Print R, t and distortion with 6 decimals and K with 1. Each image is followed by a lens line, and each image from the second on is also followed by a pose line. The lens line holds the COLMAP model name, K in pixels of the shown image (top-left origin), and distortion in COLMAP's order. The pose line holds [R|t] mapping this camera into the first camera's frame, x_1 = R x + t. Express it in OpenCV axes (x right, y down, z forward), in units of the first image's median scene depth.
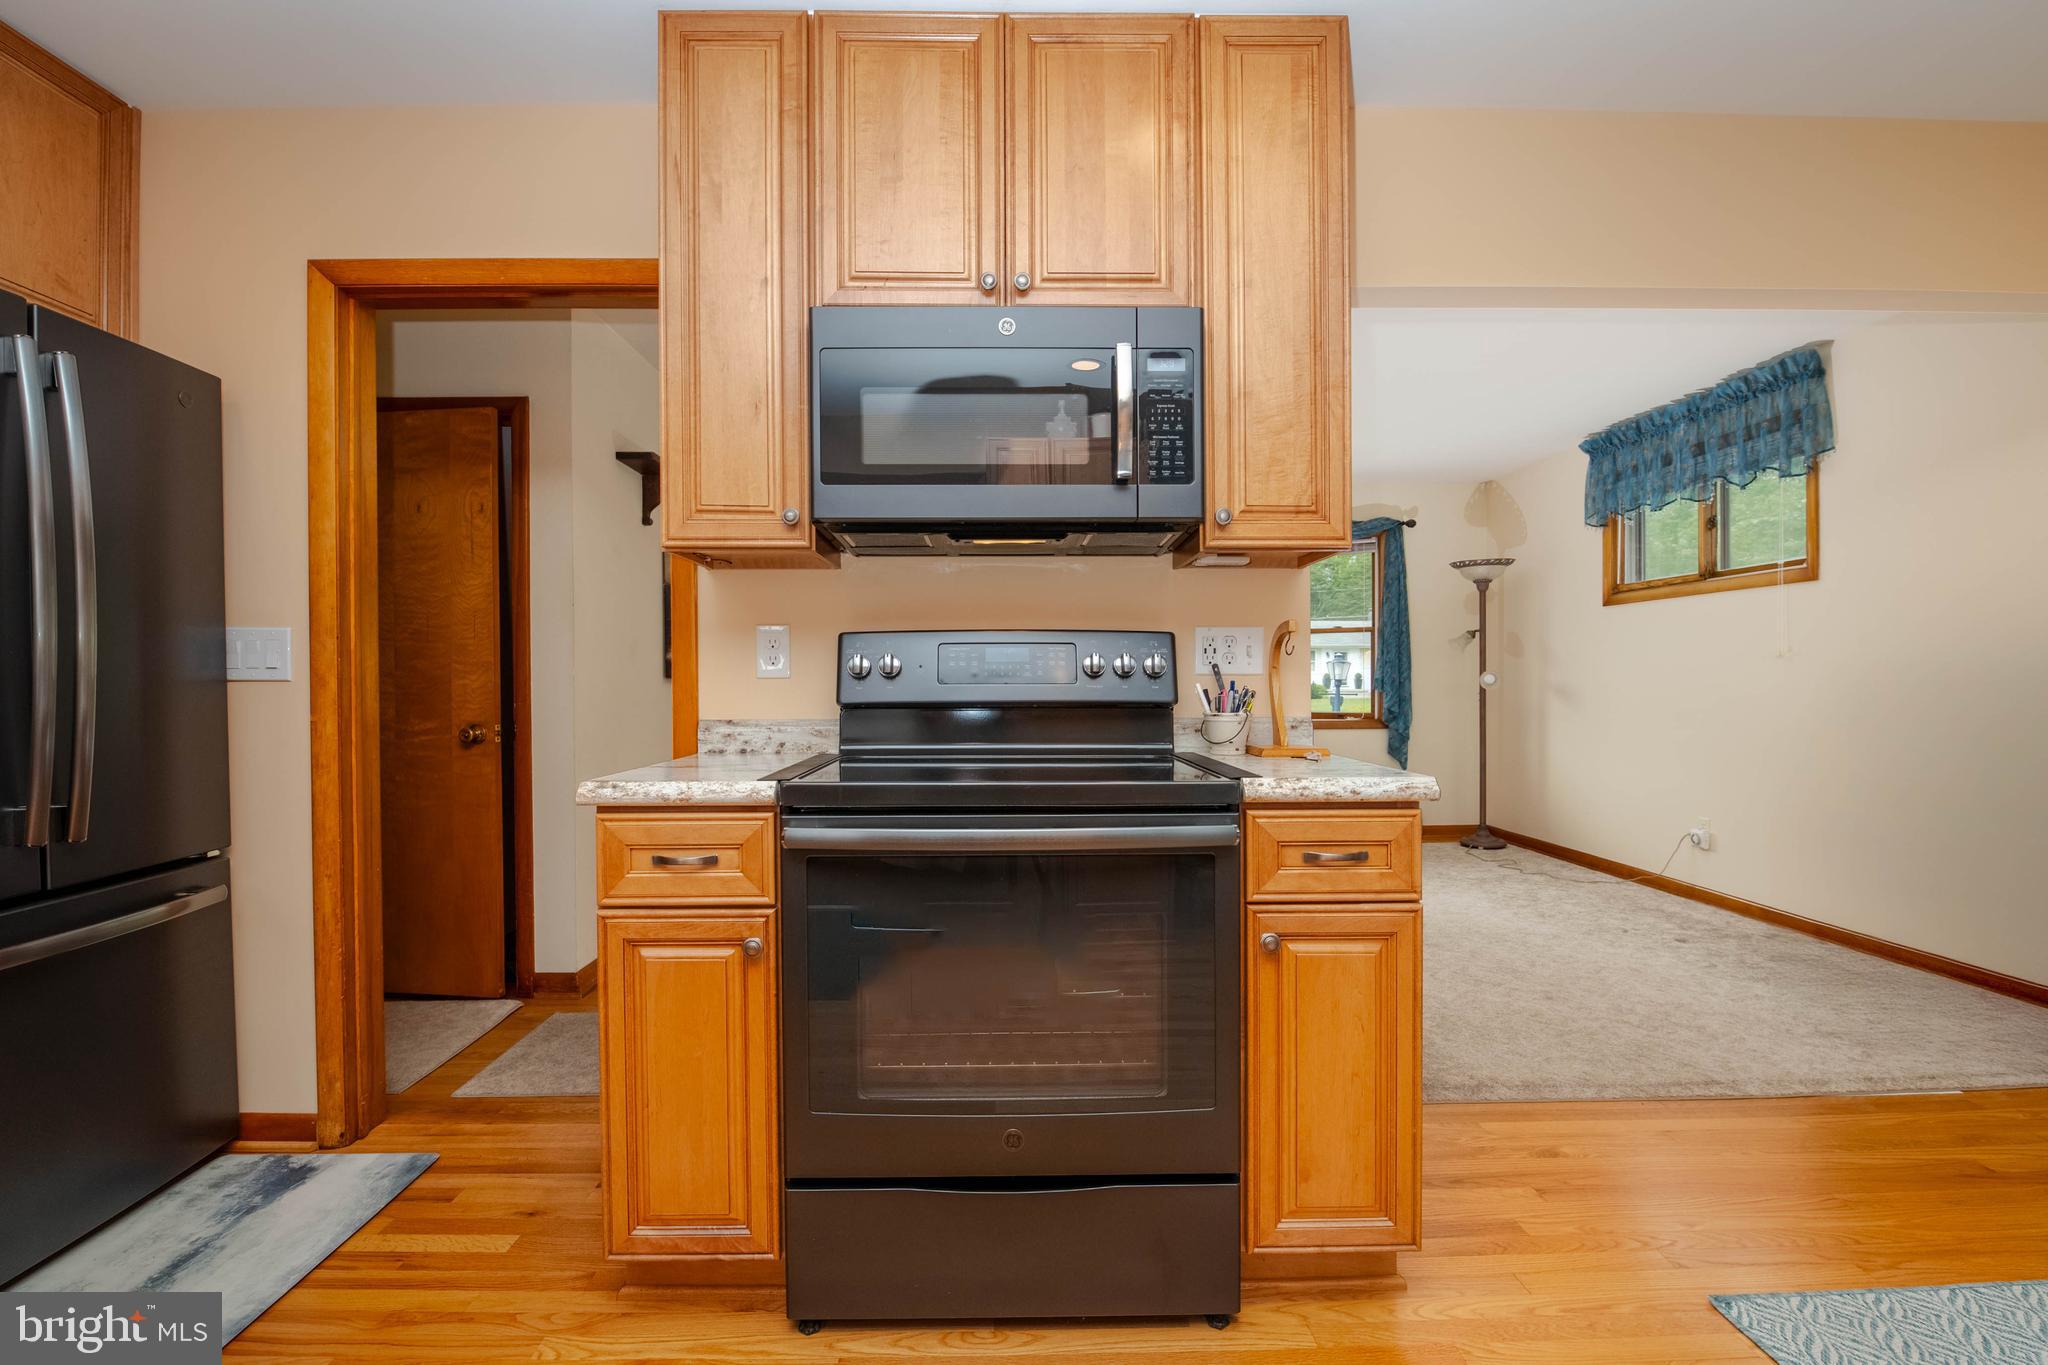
lens RADIAL K [[916.6, 0, 1002.6], [0, 916.6, 700.6], [0, 0, 1]] dist [0.000350, -0.000188]
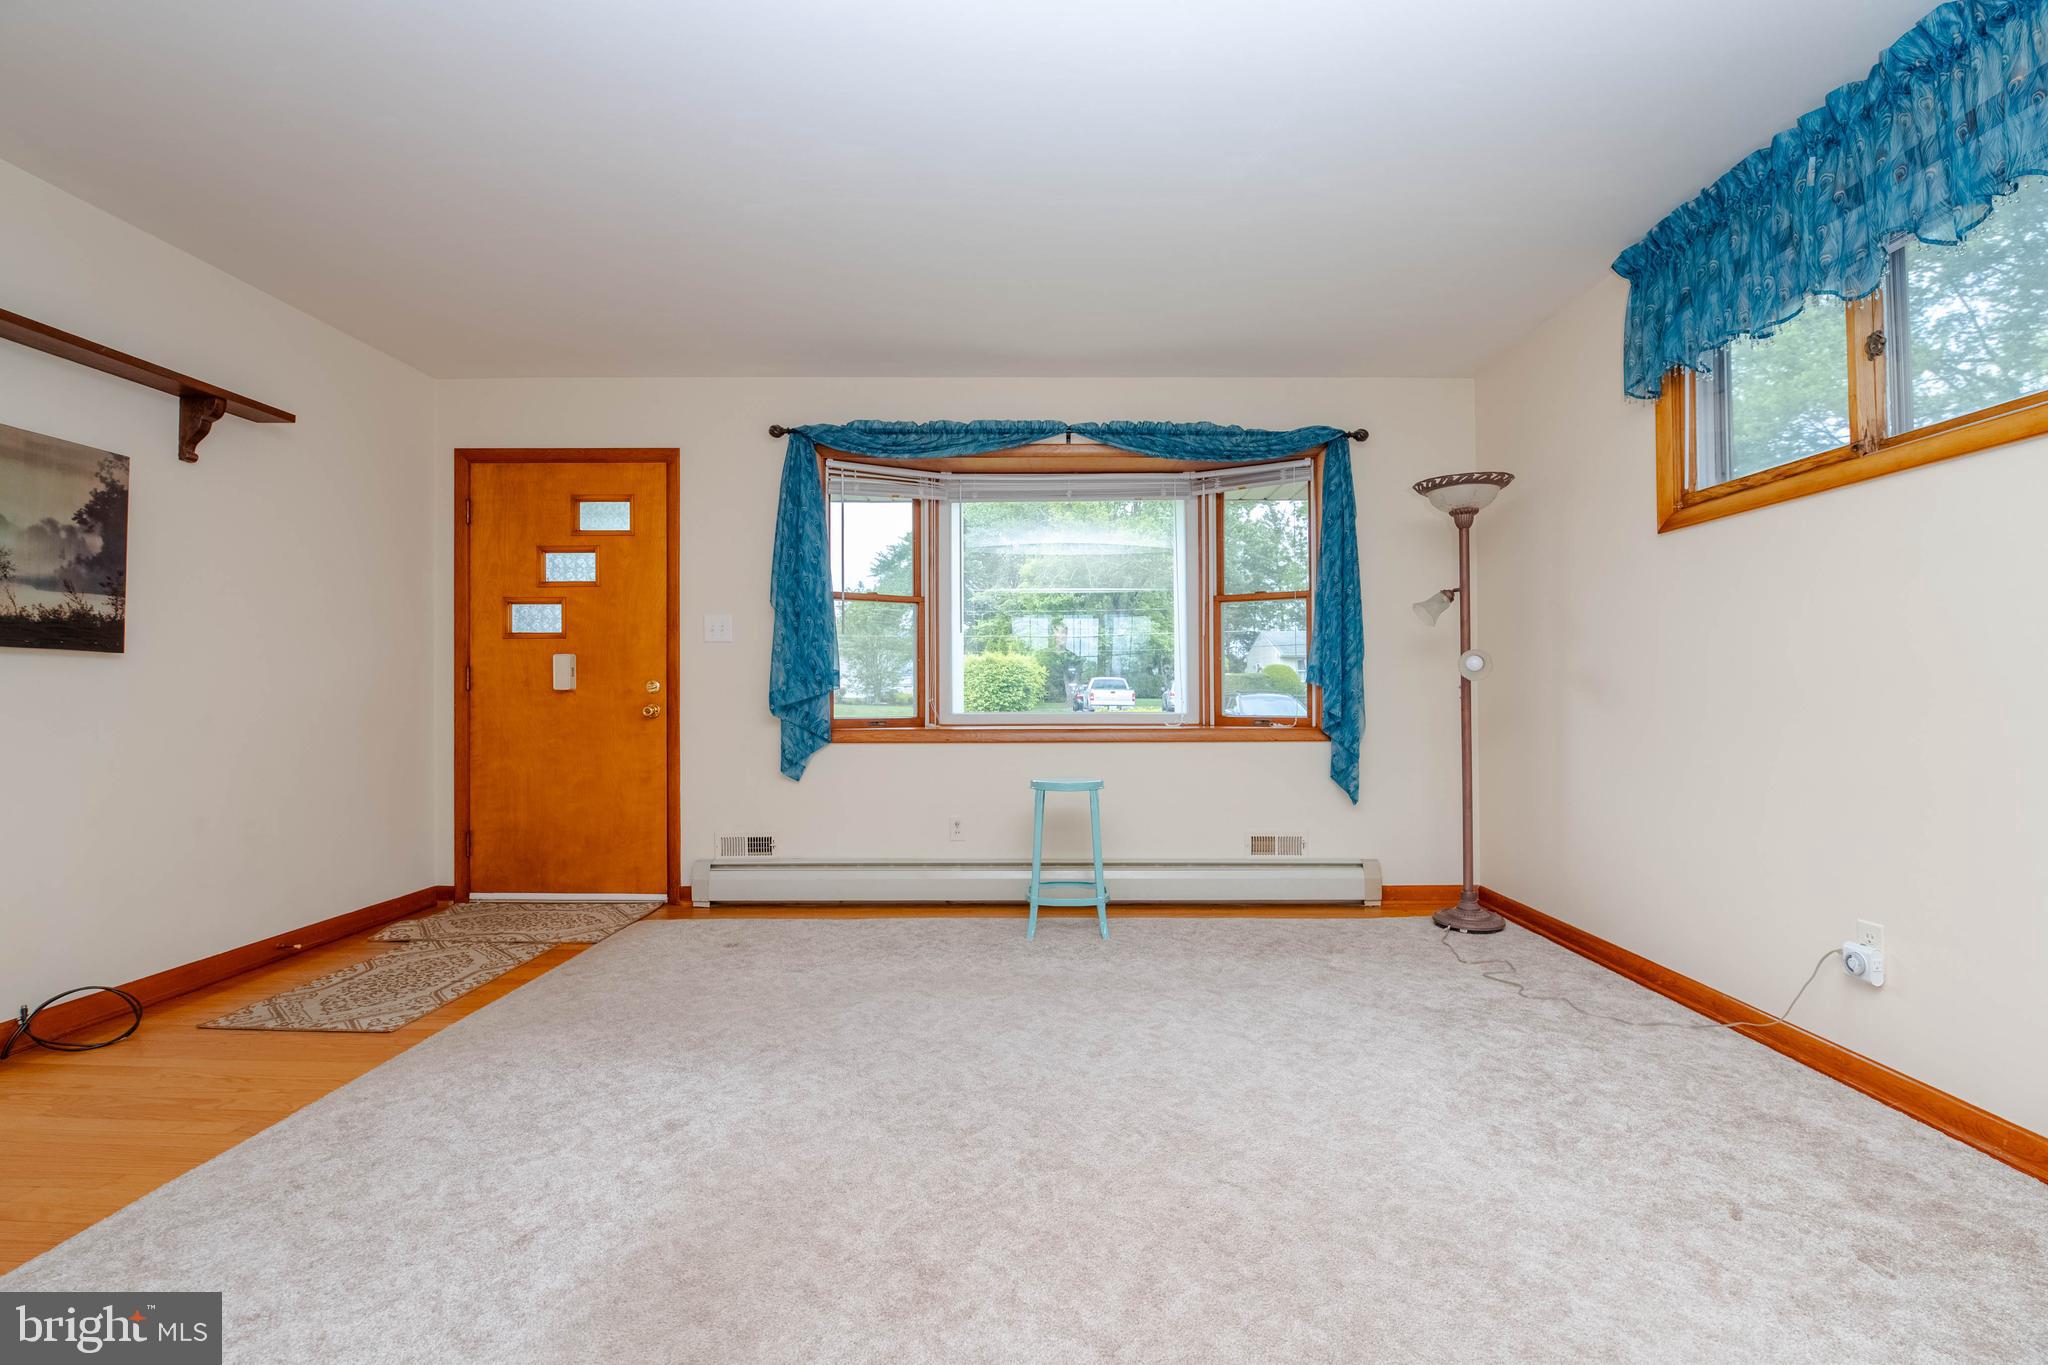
lens RADIAL K [[875.9, 0, 1034.7], [0, 875.9, 686.5], [0, 0, 1]] dist [0.000213, -0.010880]
pose [[0.999816, 0.005382, -0.018396, 0.269061], [-0.005868, 0.999633, -0.026458, 0.011240], [0.018247, 0.026561, 0.999481, 0.440647]]
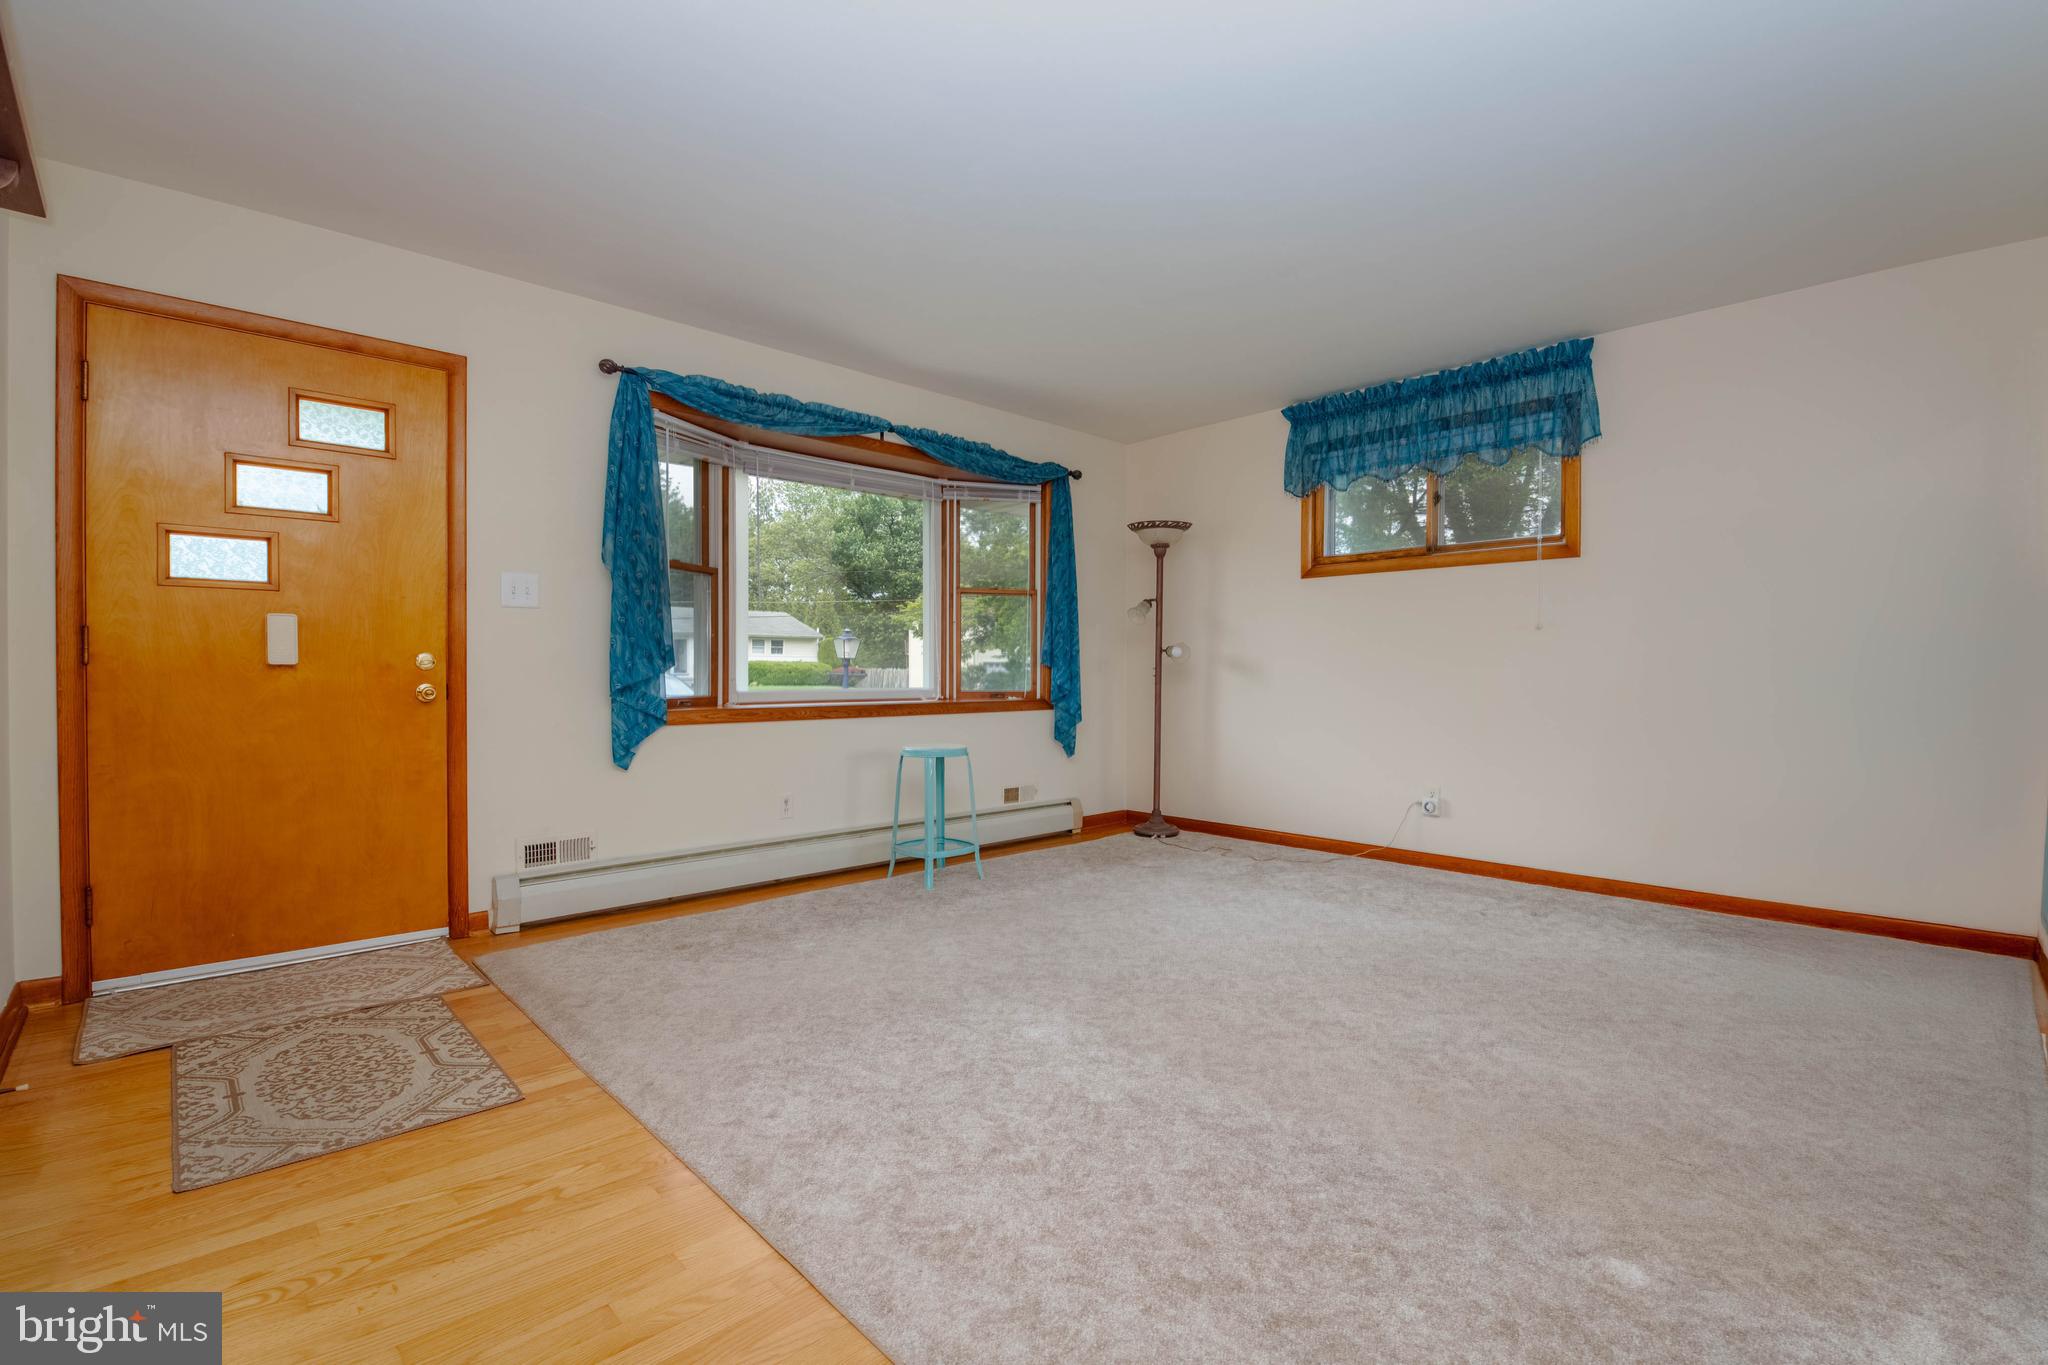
lens RADIAL K [[915.1, 0, 1024.0], [0, 915.1, 682.5], [0, 0, 1]] dist [-0.002061, -0.000480]
pose [[0.735410, 0.000620, 0.677622, -0.228018], [0.005852, 0.999956, -0.007267, 0.014548], [-0.677597, 0.009310, 0.735375, 0.479493]]
